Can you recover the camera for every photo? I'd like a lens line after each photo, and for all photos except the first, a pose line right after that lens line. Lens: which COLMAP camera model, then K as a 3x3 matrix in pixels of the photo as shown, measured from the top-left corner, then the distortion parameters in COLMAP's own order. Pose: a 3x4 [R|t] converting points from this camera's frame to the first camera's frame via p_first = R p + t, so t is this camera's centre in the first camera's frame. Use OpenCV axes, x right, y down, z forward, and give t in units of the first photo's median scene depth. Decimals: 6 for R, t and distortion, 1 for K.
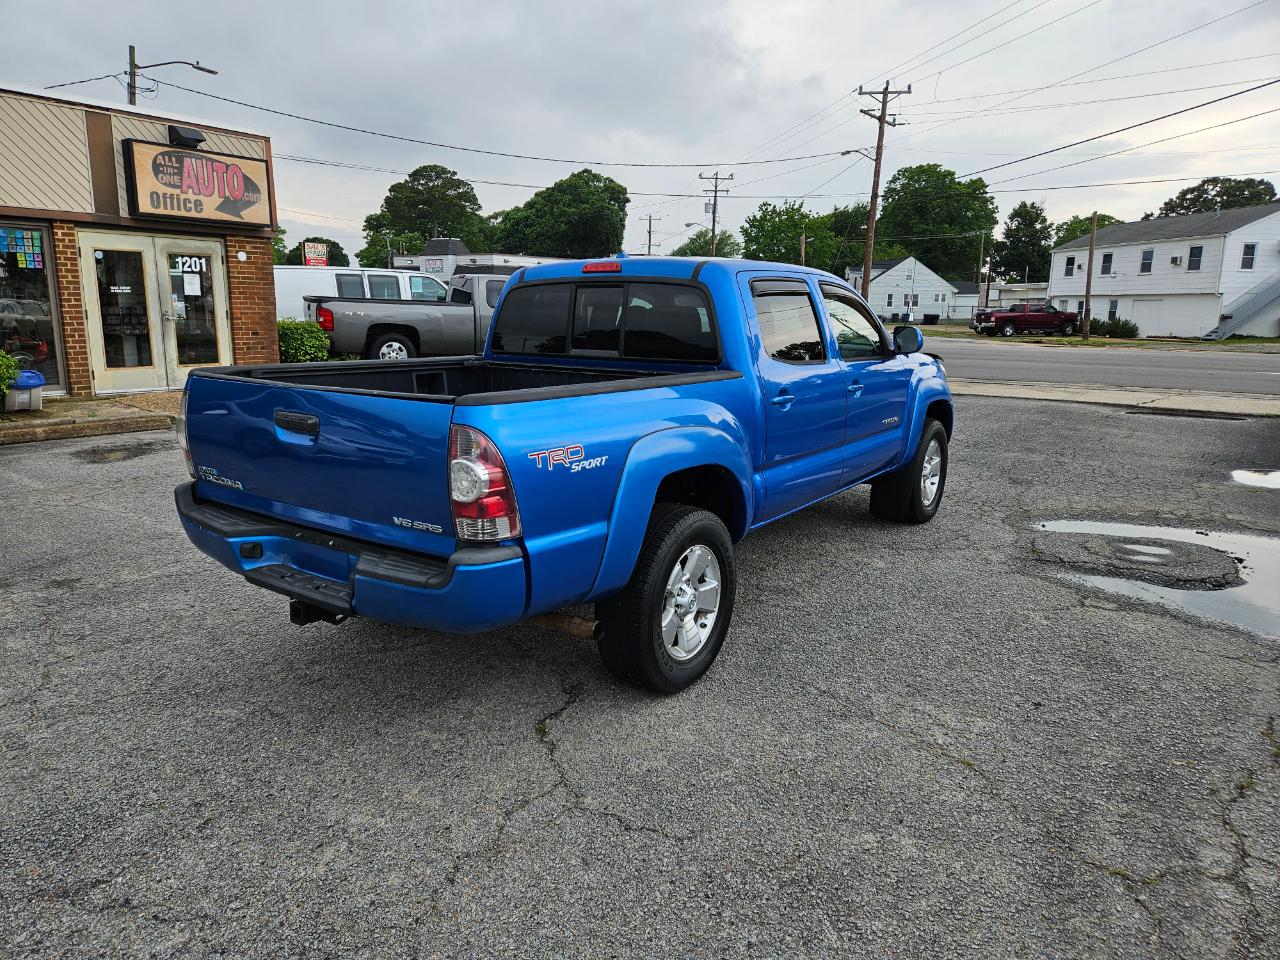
lens RADIAL K [[858.0, 0, 620.4], [0, 858.0, 477.3], [0, 0, 1]] dist [0.061203, -0.054236]
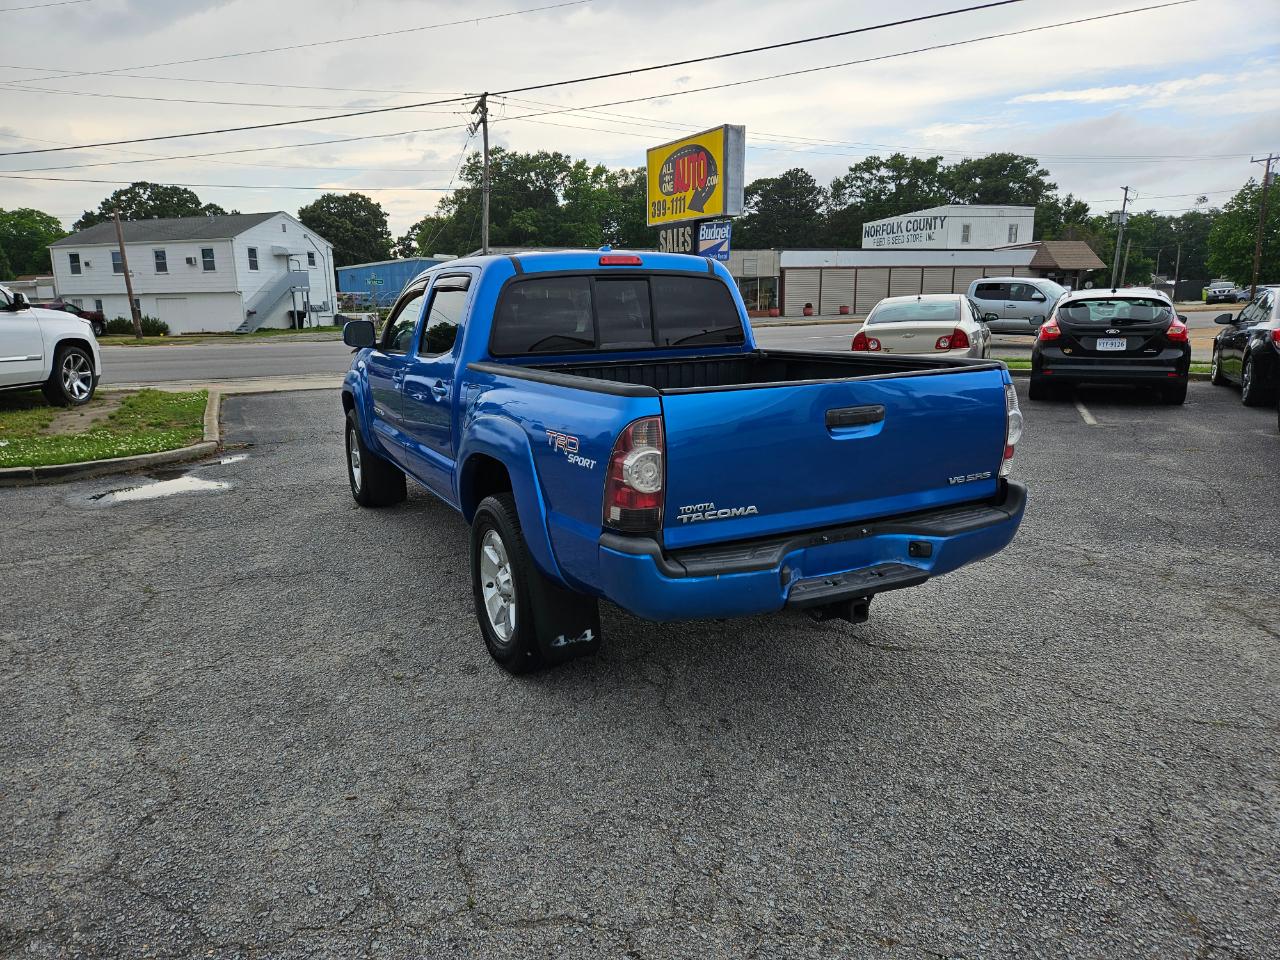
lens RADIAL K [[852.3, 0, 633.3], [0, 852.3, 477.8], [0, 0, 1]] dist [0.076139, -0.066820]
pose [[0.451749, -0.197314, 0.870052, -0.330546], [0.195424, 0.973437, 0.119292, -0.039439], [-0.870478, 0.116139, 0.478309, 0.188017]]
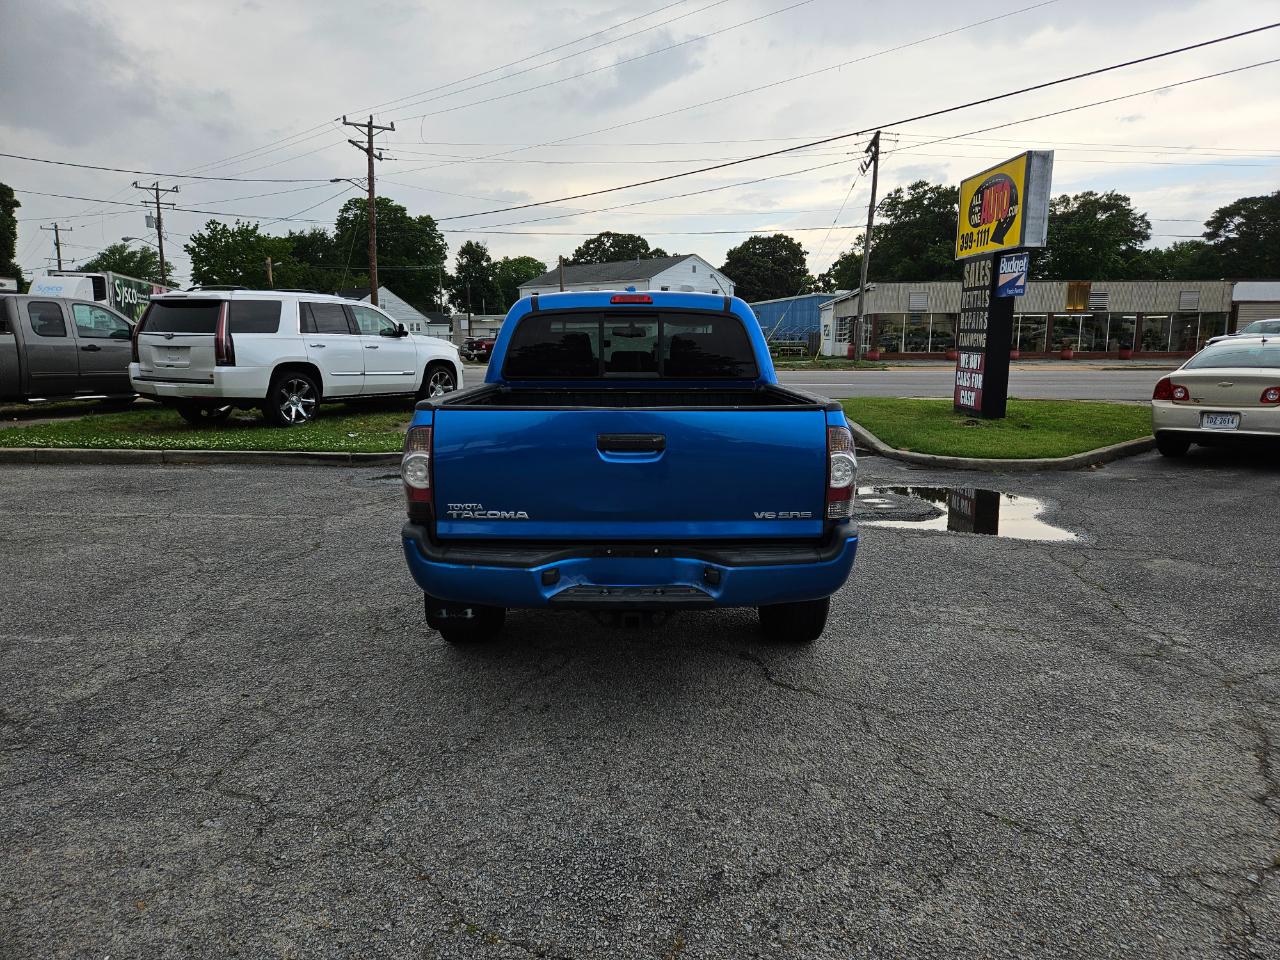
lens RADIAL K [[852.3, 0, 655.6], [0, 852.3, 476.4], [0, 0, 1]] dist [0.076139, -0.066820]
pose [[0.796085, -0.102878, 0.596377, -0.241902], [0.121779, 0.992520, 0.008655, -0.006635], [-0.592806, 0.065736, 0.802658, 0.033844]]
